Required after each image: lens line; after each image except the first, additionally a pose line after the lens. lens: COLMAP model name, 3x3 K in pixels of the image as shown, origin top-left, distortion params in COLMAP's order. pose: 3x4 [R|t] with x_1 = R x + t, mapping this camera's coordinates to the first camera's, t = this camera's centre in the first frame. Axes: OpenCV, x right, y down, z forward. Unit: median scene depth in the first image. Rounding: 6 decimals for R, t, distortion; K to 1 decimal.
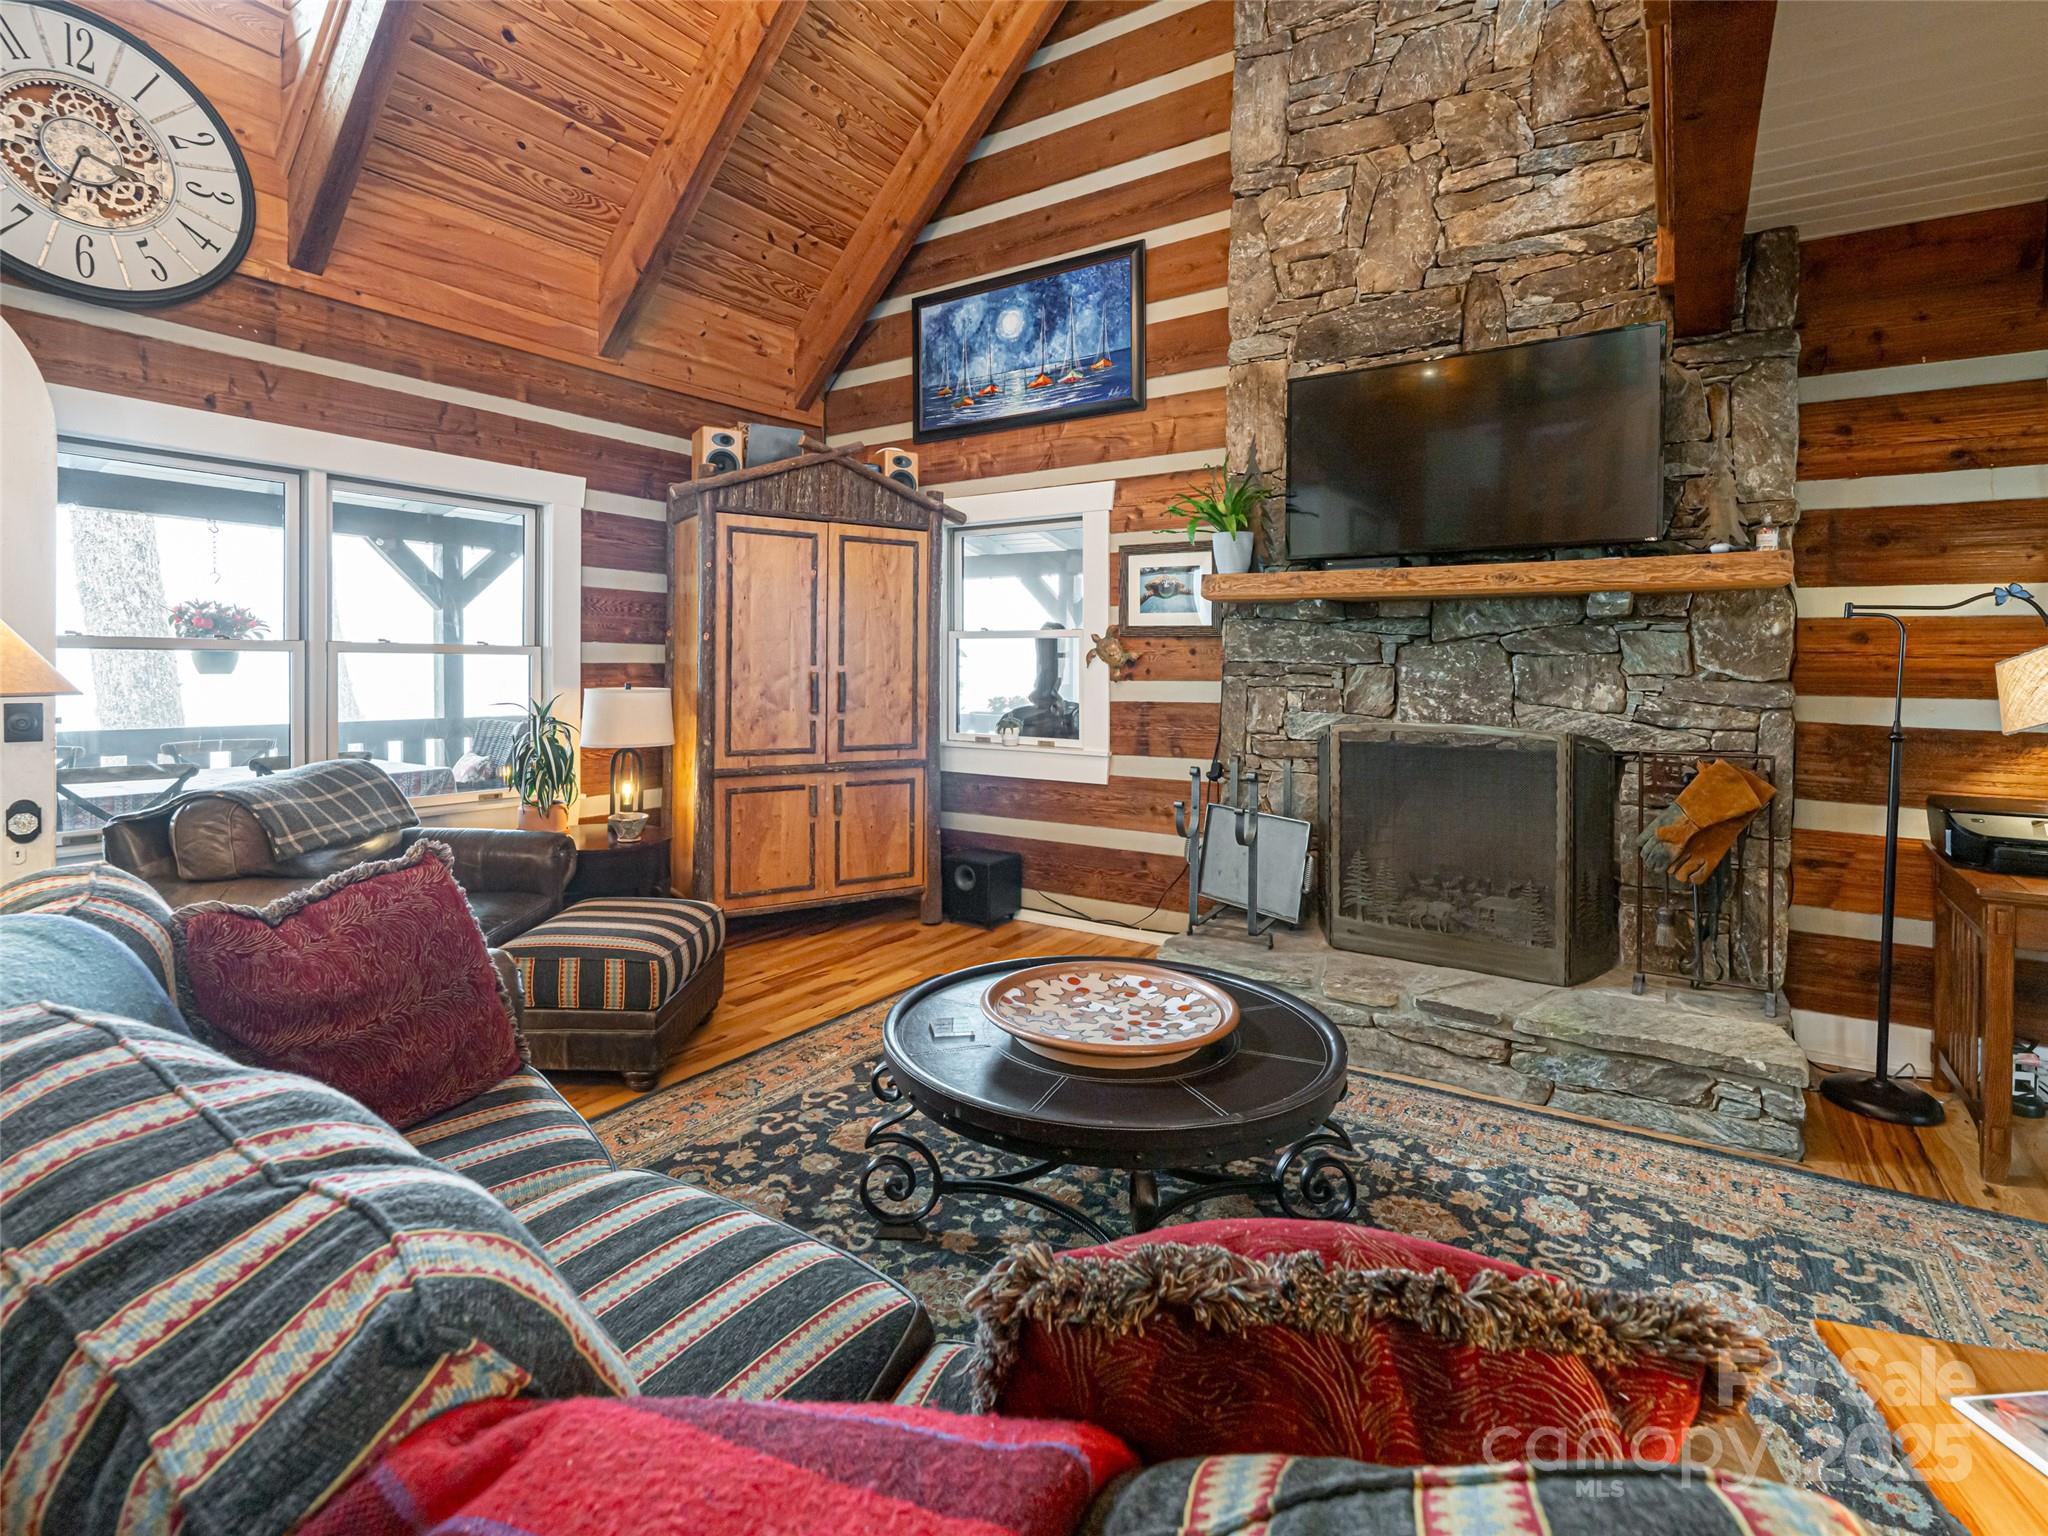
lens RADIAL K [[950.1, 0, 1050.1], [0, 950.1, 674.3], [0, 0, 1]] dist [-0.002399, -0.000240]
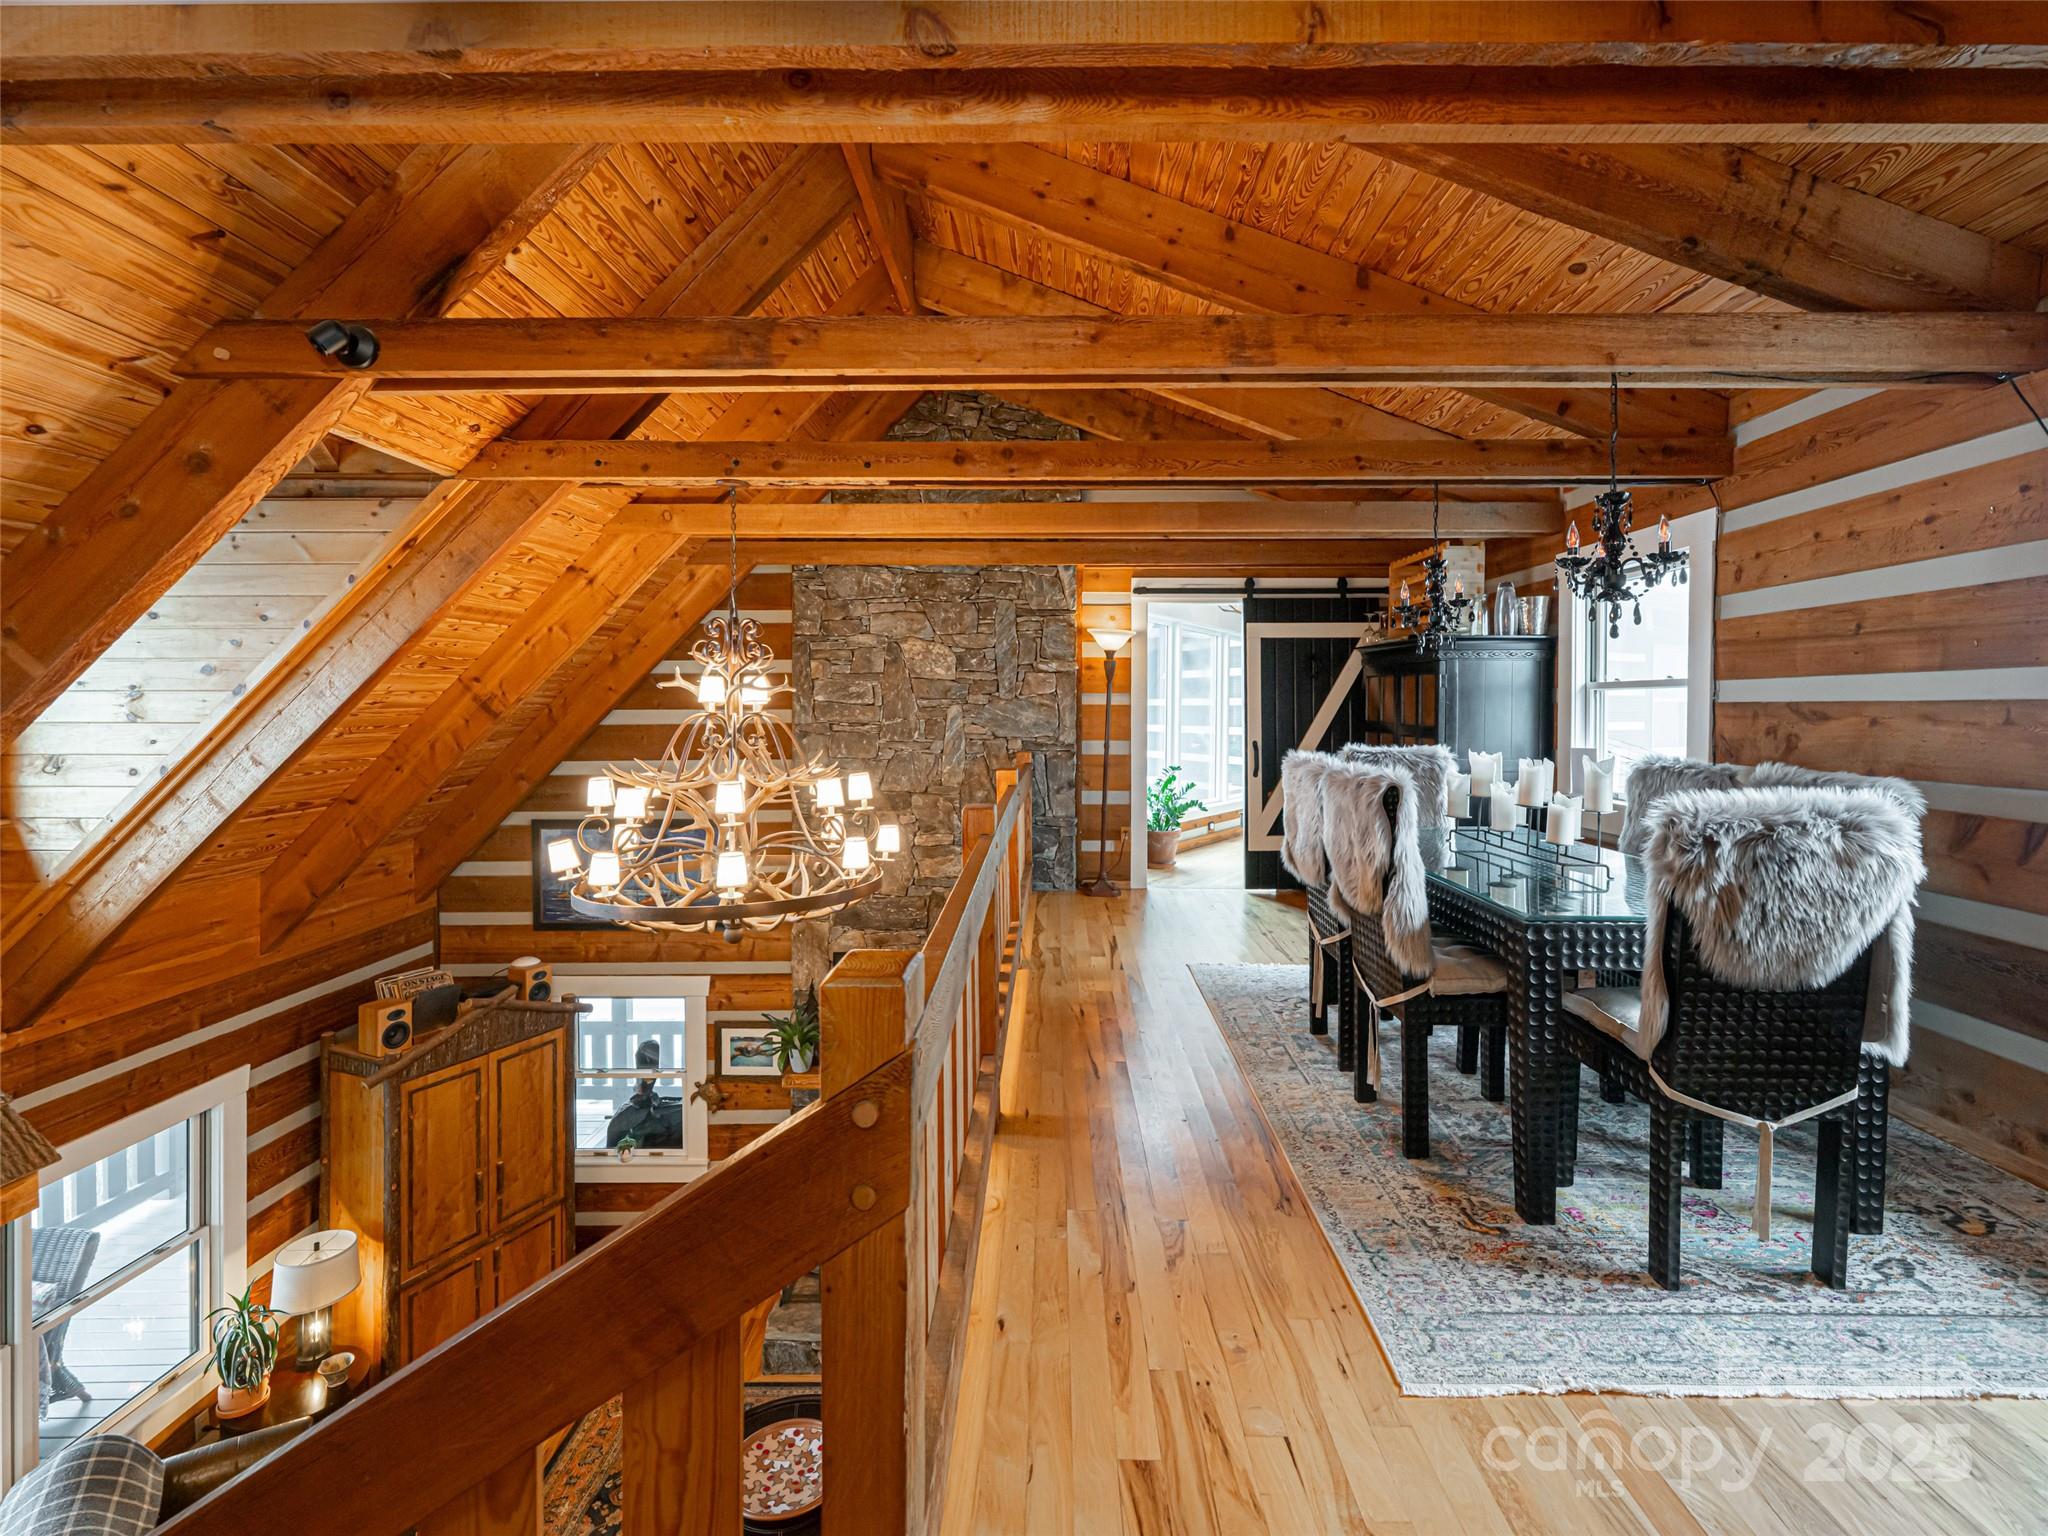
lens RADIAL K [[829.7, 0, 1034.8], [0, 829.7, 768.7], [0, 0, 1]] dist [-0.002652, -0.000433]
pose [[0.845863, -0.007170, 0.533352, -0.216810], [0.014069, 0.999862, -0.008871, -0.576338], [-0.533215, 0.015007, 0.845847, -0.419147]]
